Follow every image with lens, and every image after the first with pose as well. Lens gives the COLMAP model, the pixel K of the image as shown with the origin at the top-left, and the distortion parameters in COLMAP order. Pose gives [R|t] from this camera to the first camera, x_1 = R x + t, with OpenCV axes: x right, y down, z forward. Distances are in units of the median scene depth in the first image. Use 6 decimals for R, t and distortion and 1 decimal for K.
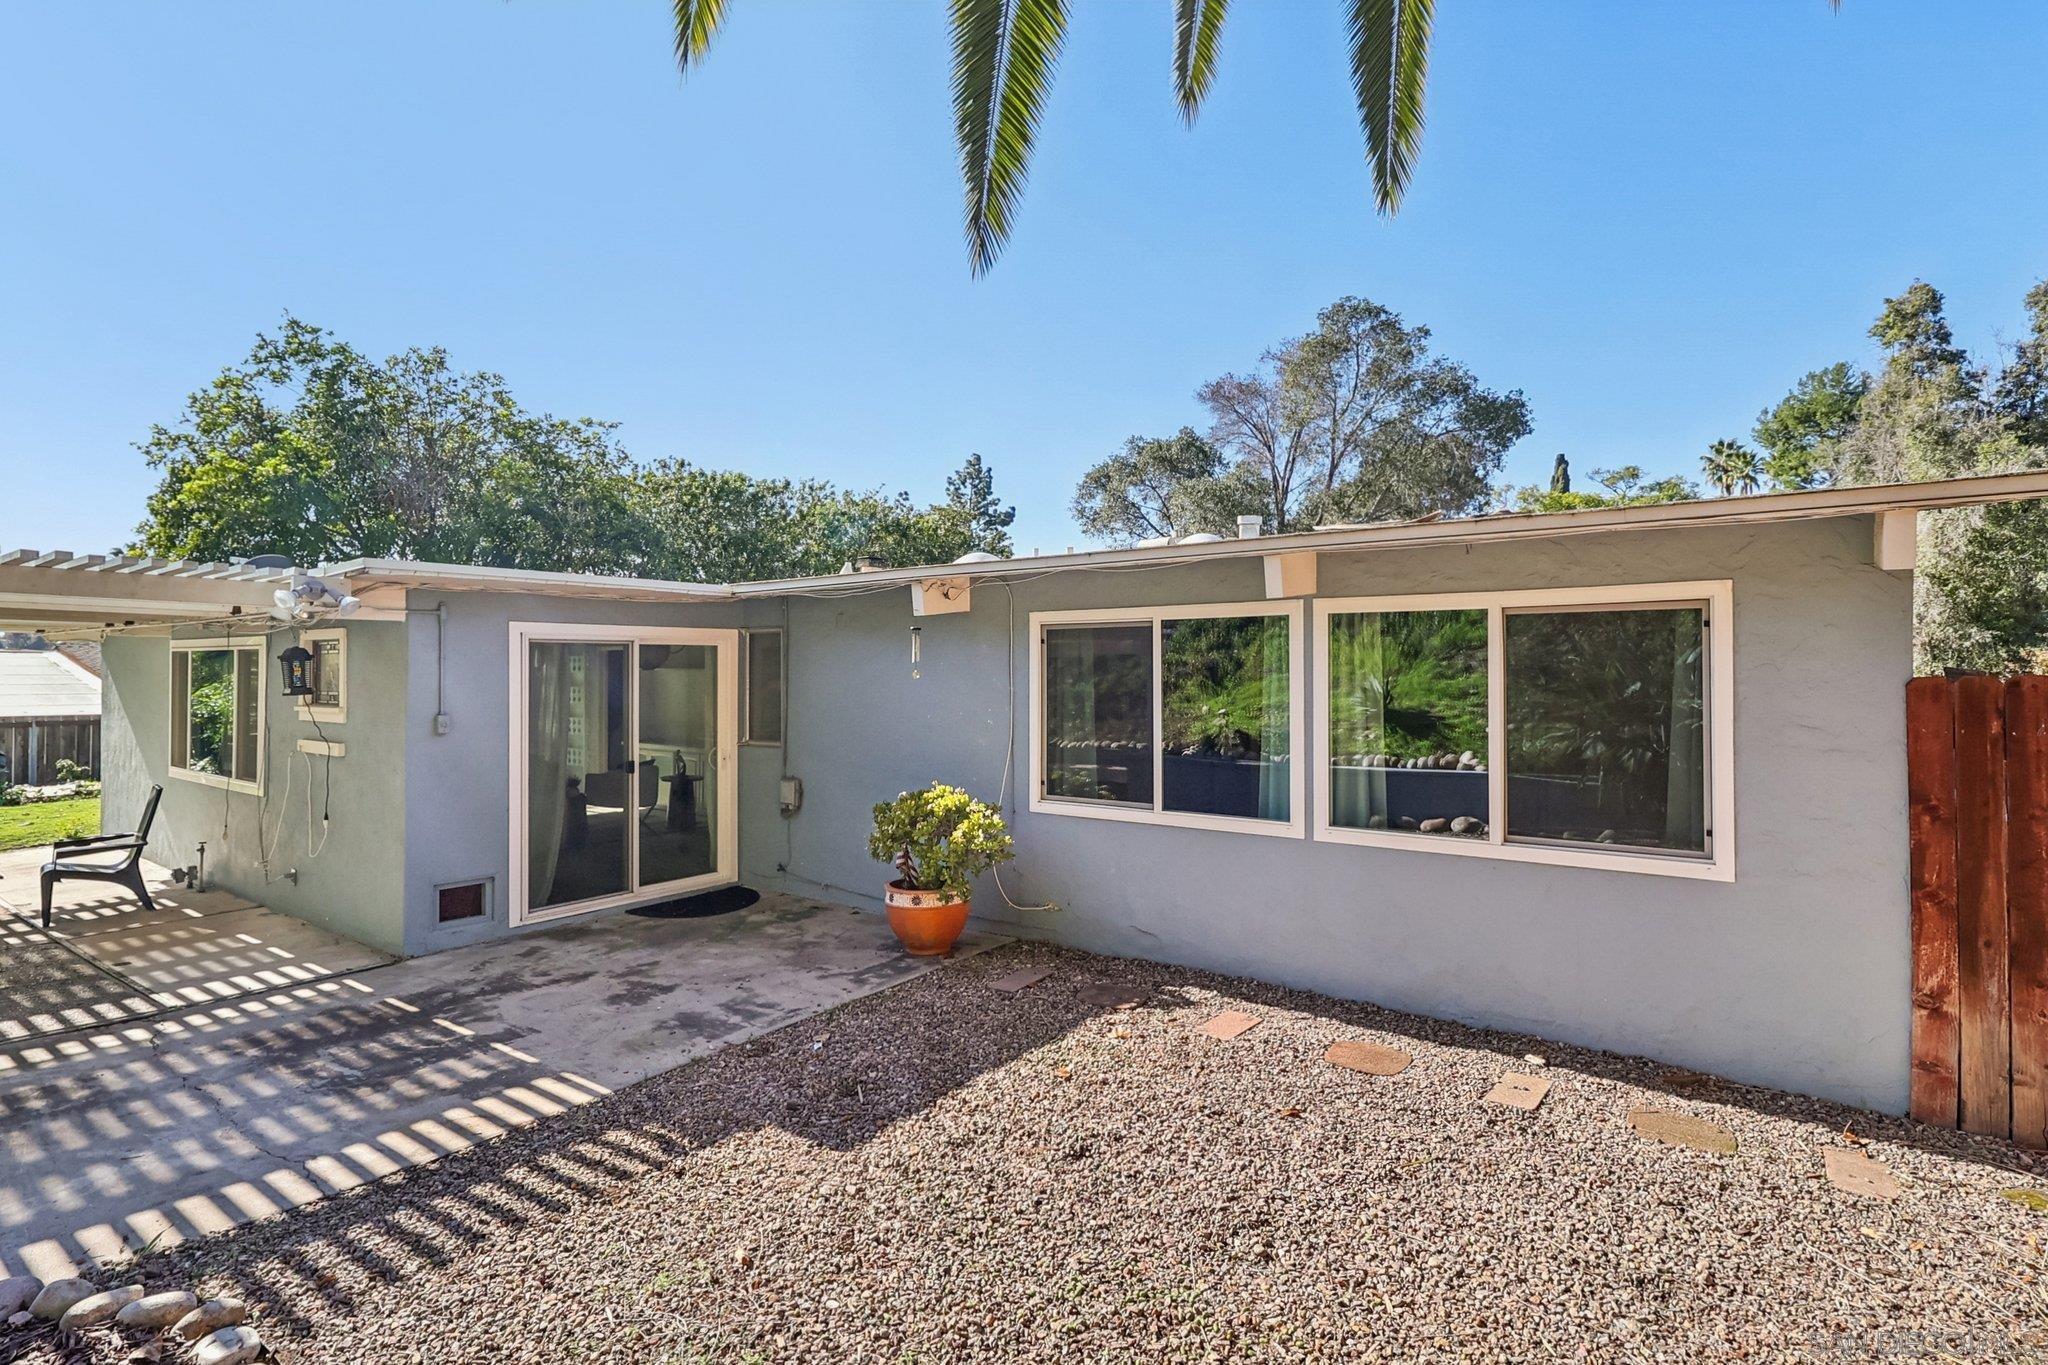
lens RADIAL K [[982.3, 0, 1052.8], [0, 982.3, 677.6], [0, 0, 1]] dist [-0.019291, -0.000358]
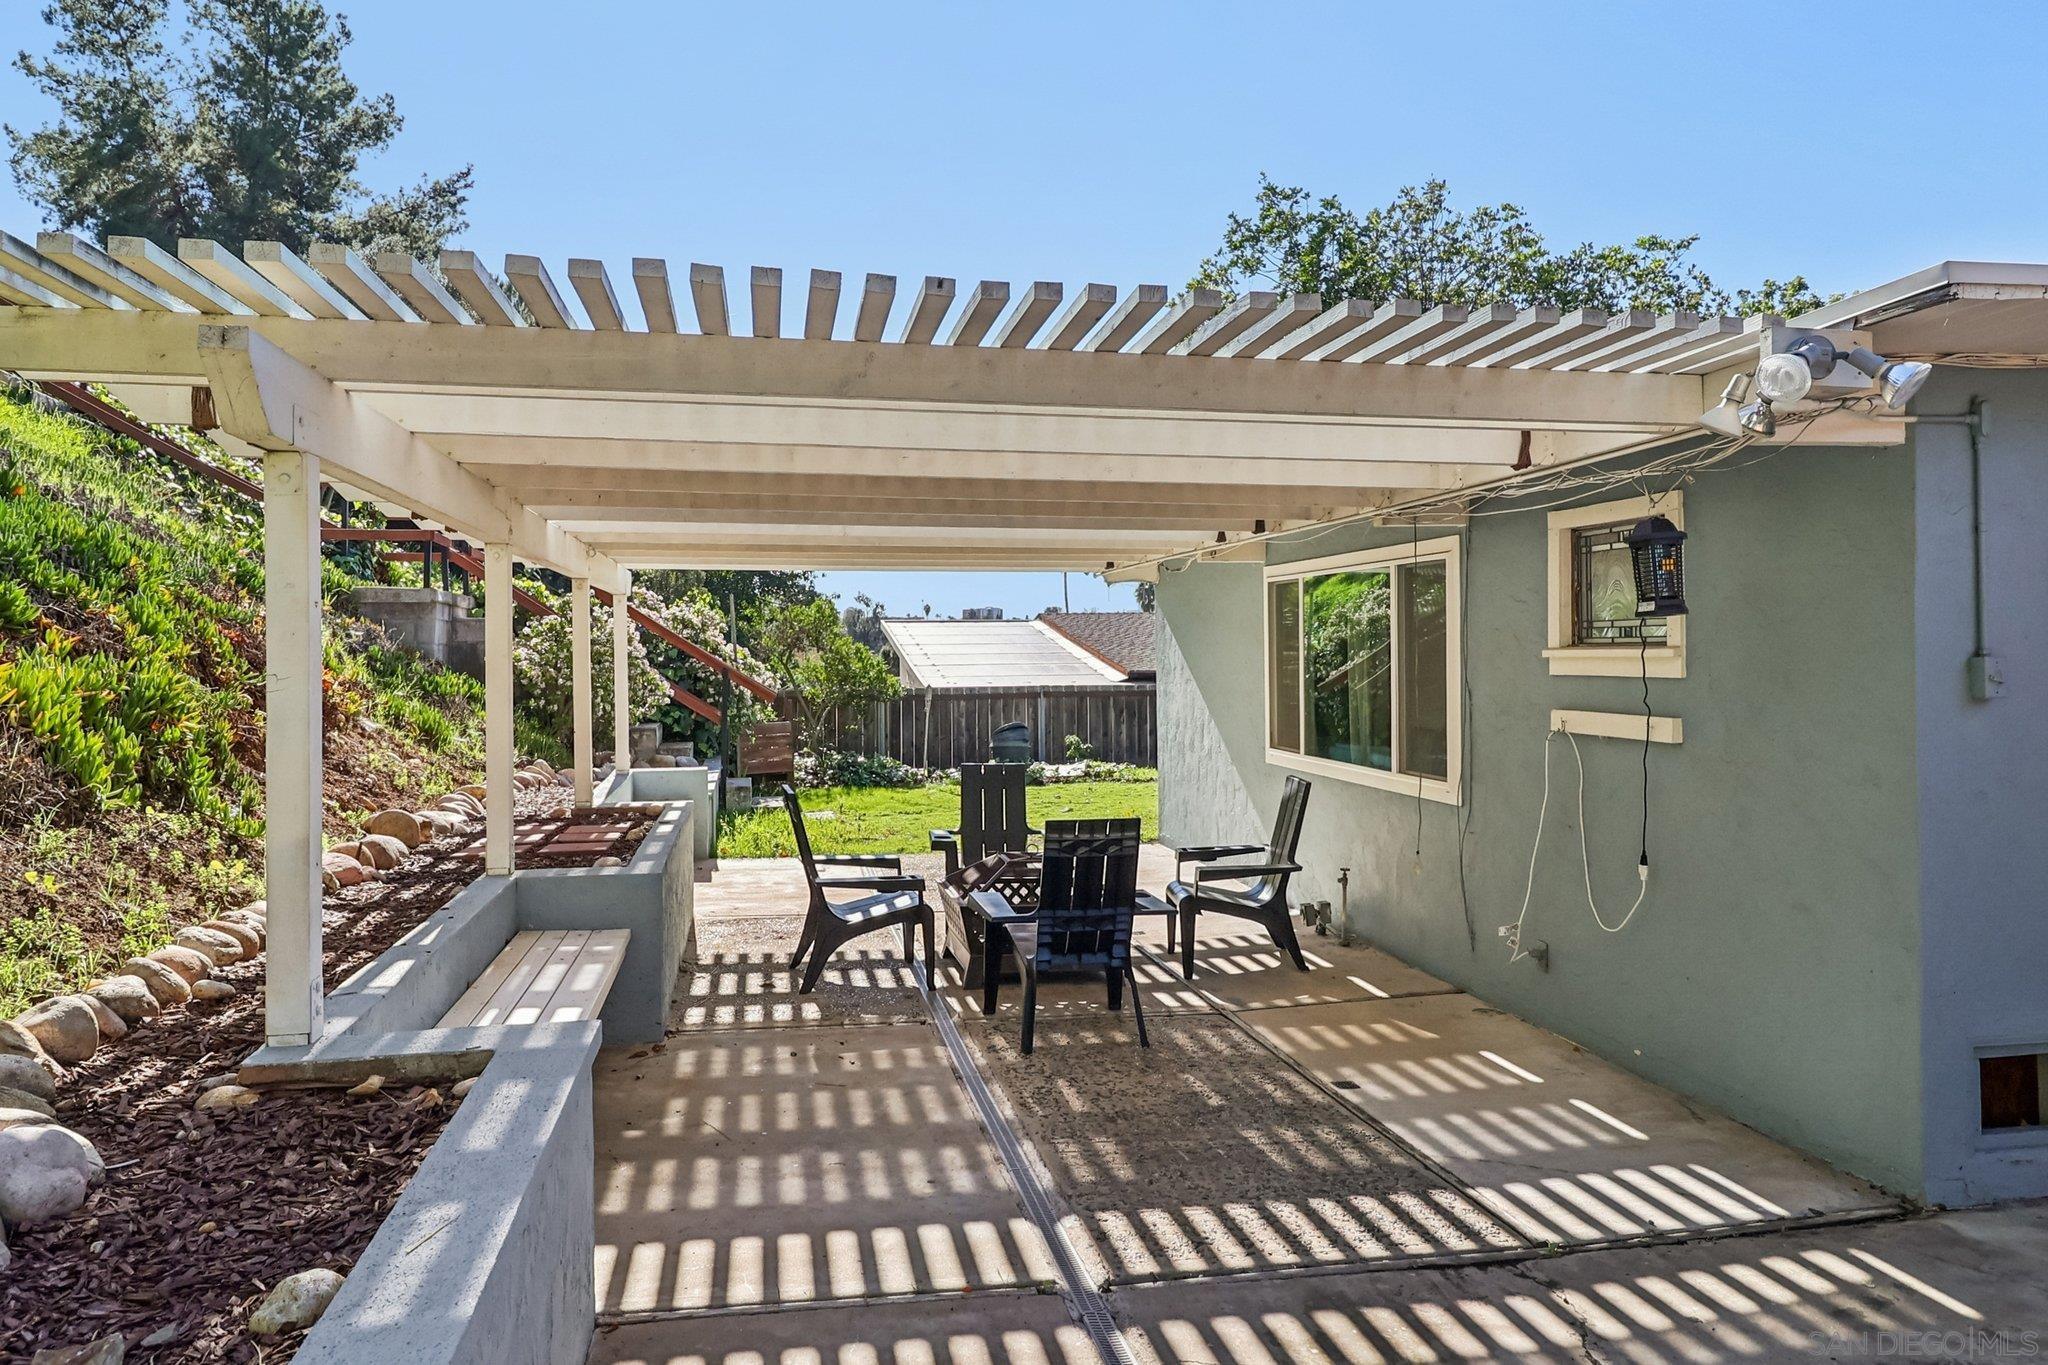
lens RADIAL K [[1311.9, 0, 1025.8], [0, 1311.9, 661.3], [0, 0, 1]] dist [0.005358, -0.002455]
pose [[0.714800, -0.002599, -0.699324, -0.431308], [0.005526, 0.999983, 0.001932, 0.030452], [0.699307, -0.005245, 0.714803, 0.232952]]
